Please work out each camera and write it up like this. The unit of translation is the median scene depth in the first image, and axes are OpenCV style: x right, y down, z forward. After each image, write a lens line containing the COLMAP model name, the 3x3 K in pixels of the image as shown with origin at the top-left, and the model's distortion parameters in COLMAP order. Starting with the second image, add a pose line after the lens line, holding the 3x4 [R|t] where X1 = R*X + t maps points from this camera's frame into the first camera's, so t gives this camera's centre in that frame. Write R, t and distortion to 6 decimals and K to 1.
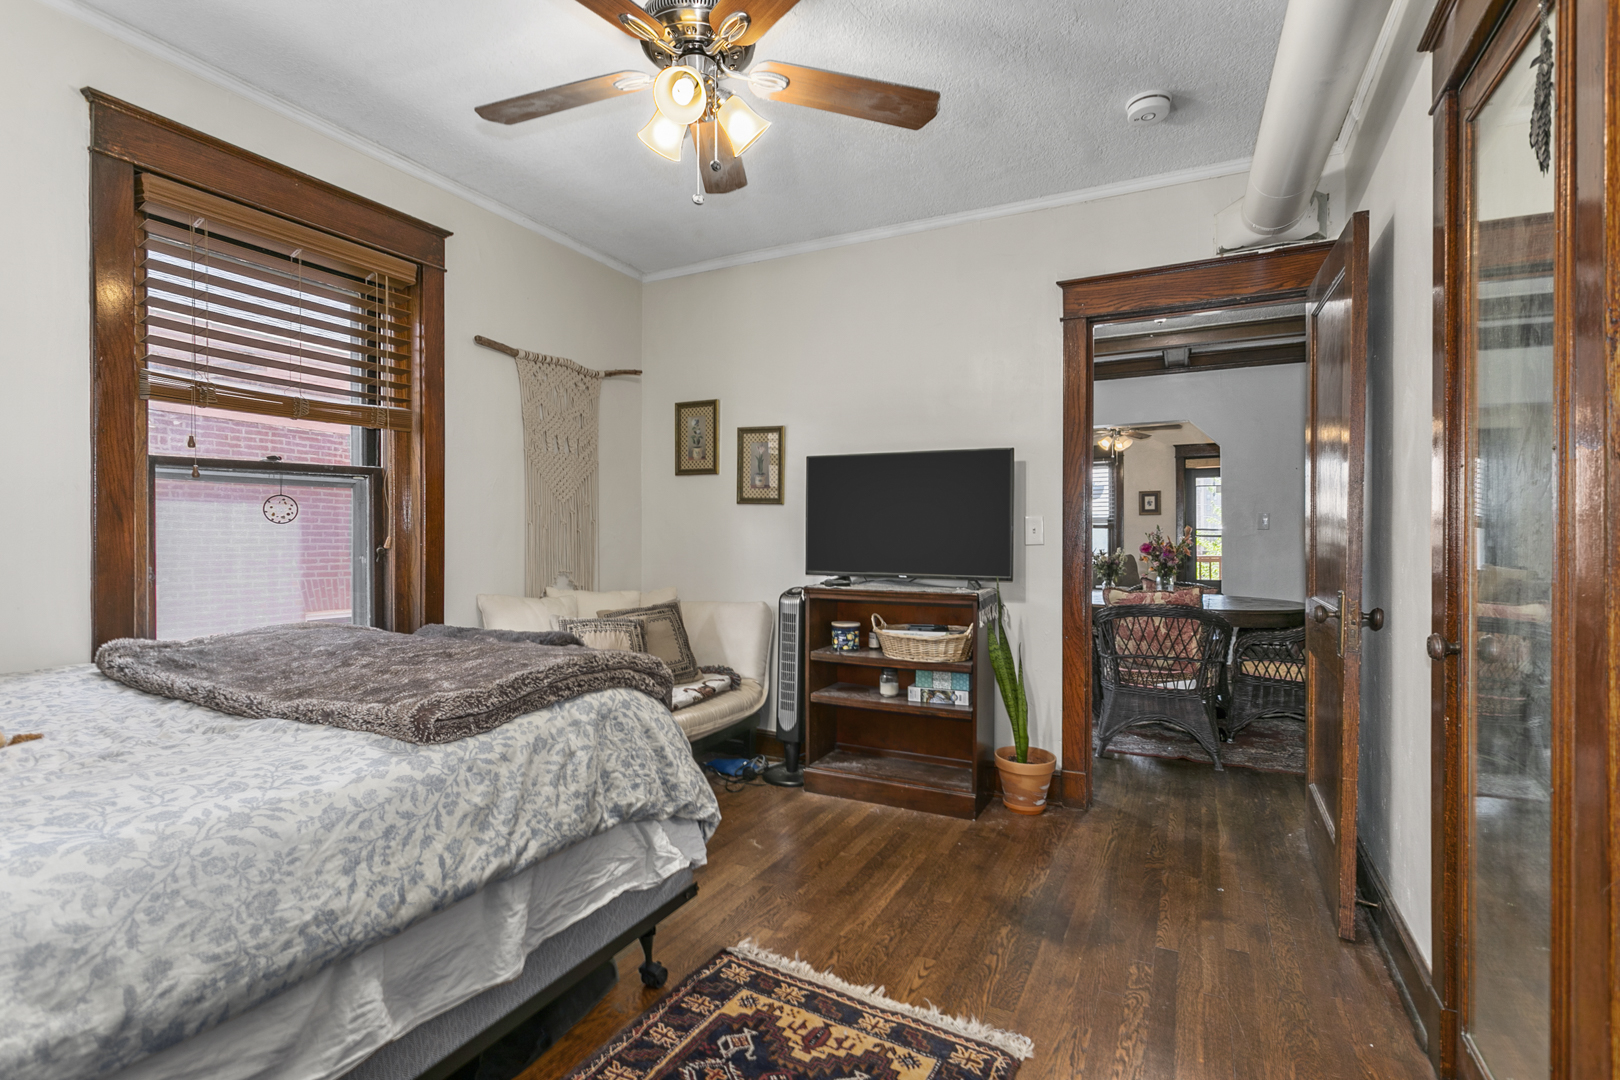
lens RADIAL K [[783.7, 0, 801.0], [0, 783.7, 537.9], [0, 0, 1]] dist [0.001383, -0.000097]
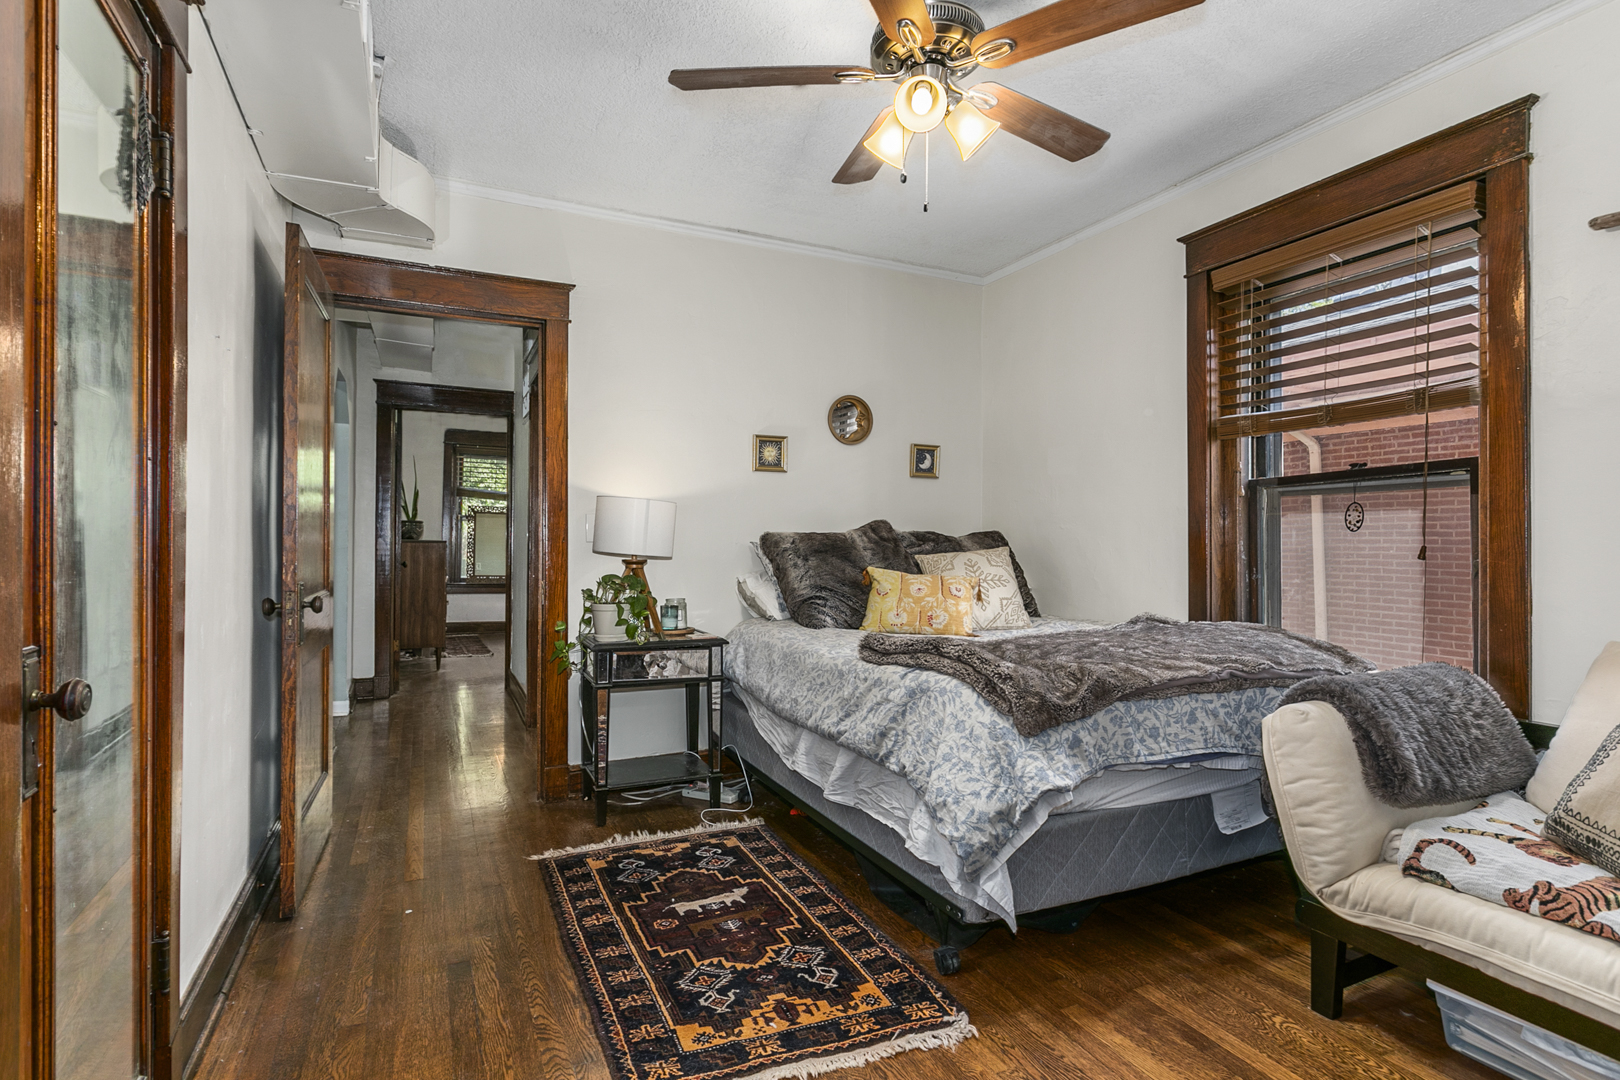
lens RADIAL K [[783.7, 0, 804.9], [0, 783.7, 539.4], [0, 0, 1]] dist [0.001383, -0.000097]
pose [[-0.607235, -0.004982, -0.794507, 0.830594], [-0.009178, 0.999958, 0.000745, -0.003354], [0.794469, 0.007744, -0.607255, 1.617755]]
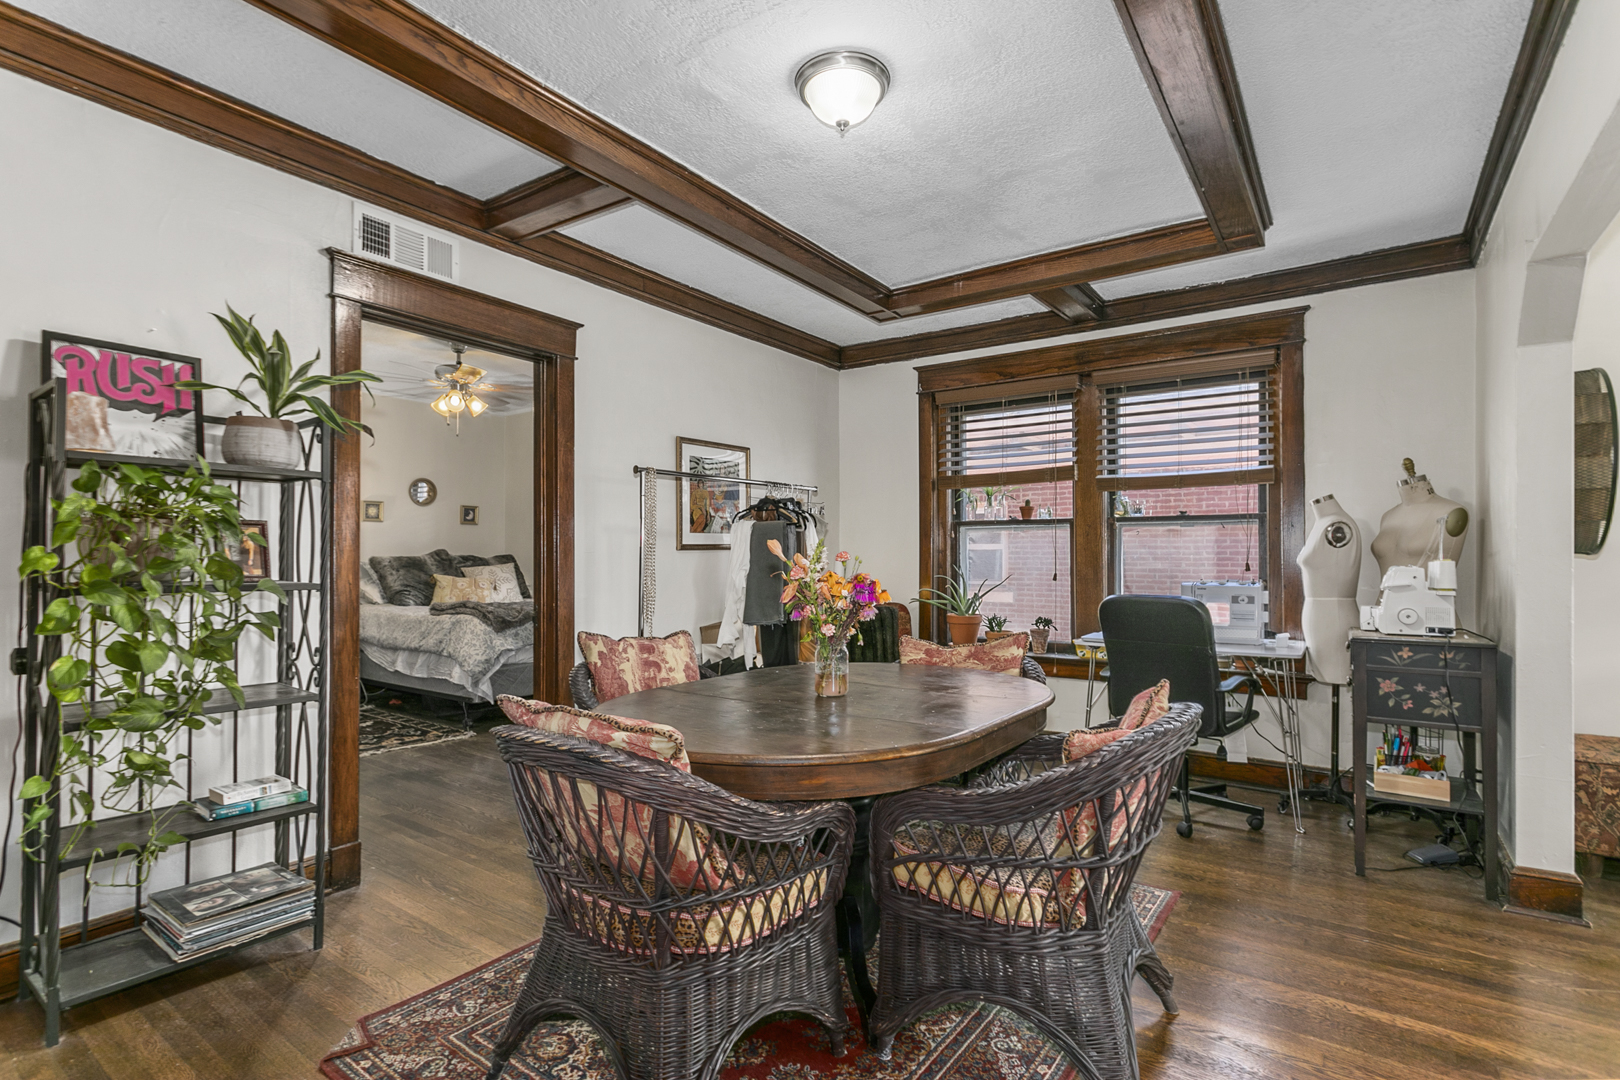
lens RADIAL K [[783.7, 0, 809.6], [0, 783.7, 543.6], [0, 0, 1]] dist [0.001383, -0.000097]
pose [[-0.125938, -0.012941, -0.991954, 2.532652], [-0.004310, 0.999913, -0.012497, -0.038885], [0.992029, 0.002702, -0.125983, 2.717485]]
